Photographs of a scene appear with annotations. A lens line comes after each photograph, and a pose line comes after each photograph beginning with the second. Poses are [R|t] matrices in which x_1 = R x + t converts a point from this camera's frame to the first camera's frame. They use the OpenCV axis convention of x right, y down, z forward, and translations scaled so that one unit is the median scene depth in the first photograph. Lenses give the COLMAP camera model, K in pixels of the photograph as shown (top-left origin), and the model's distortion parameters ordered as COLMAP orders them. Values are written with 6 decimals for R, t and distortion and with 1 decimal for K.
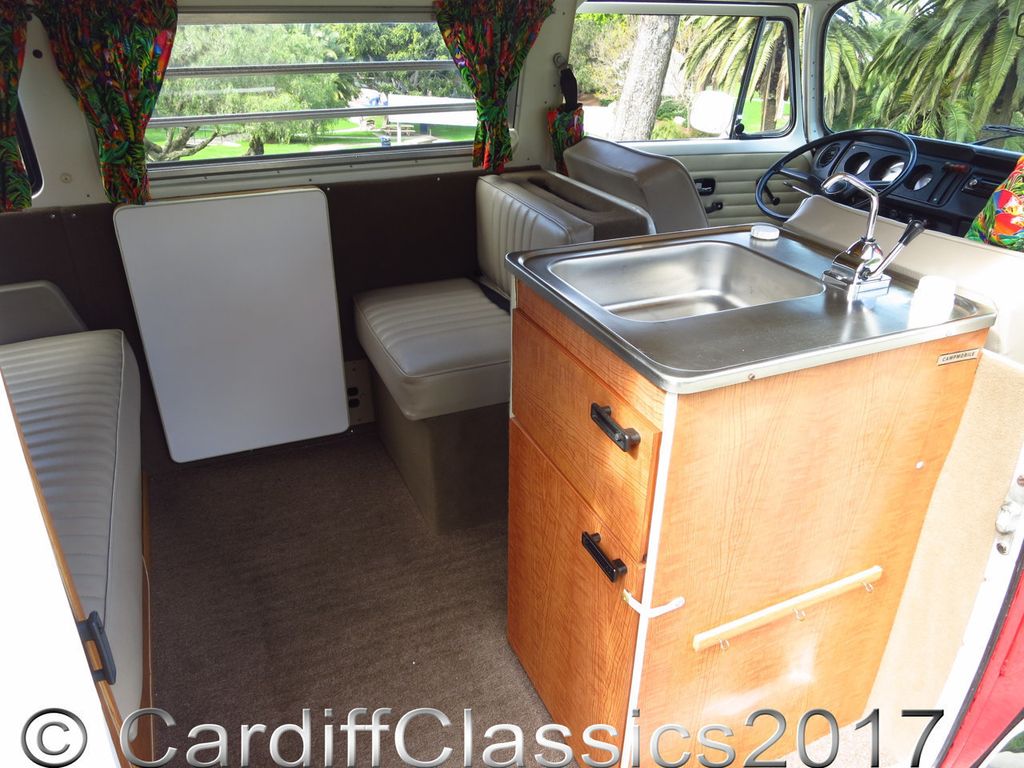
lens RADIAL K [[737.1, 0, 512.0], [0, 737.1, 384.0], [0, 0, 1]] dist [-0.055421, 0.017191]
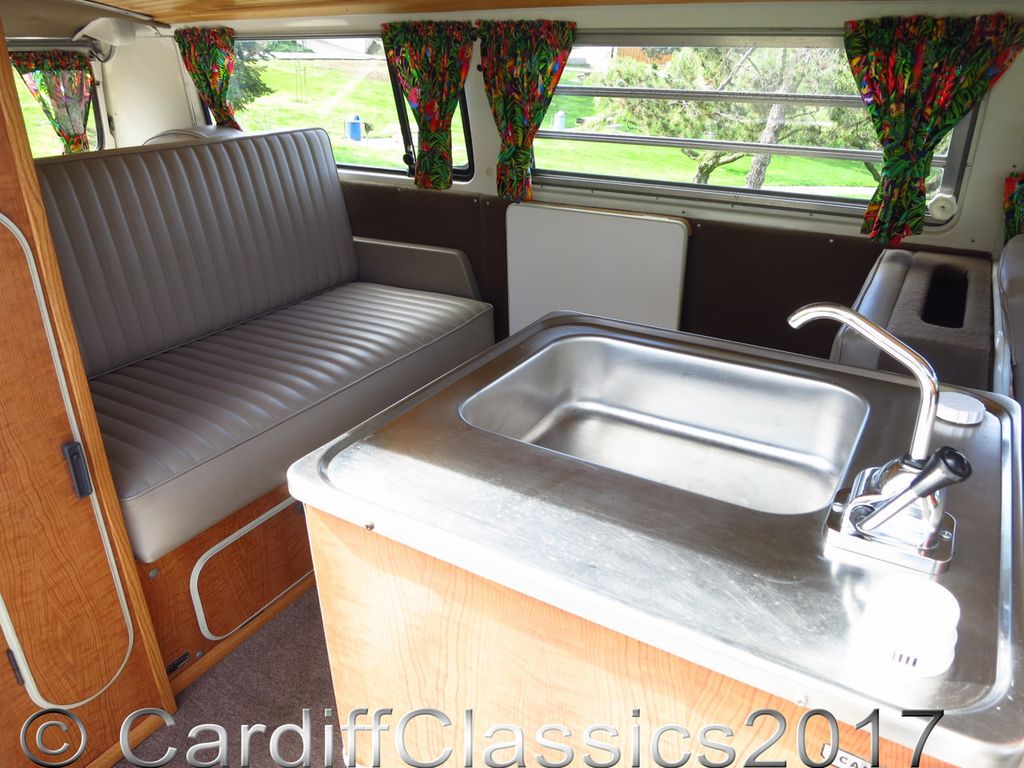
lens RADIAL K [[737.1, 0, 512.0], [0, 737.1, 384.0], [0, 0, 1]] dist [-0.055421, 0.017191]
pose [[0.572916, 0.331529, -0.749571, 0.446981], [-0.369281, 0.920867, 0.125041, -0.132685], [0.731710, 0.205164, 0.650007, 0.321222]]
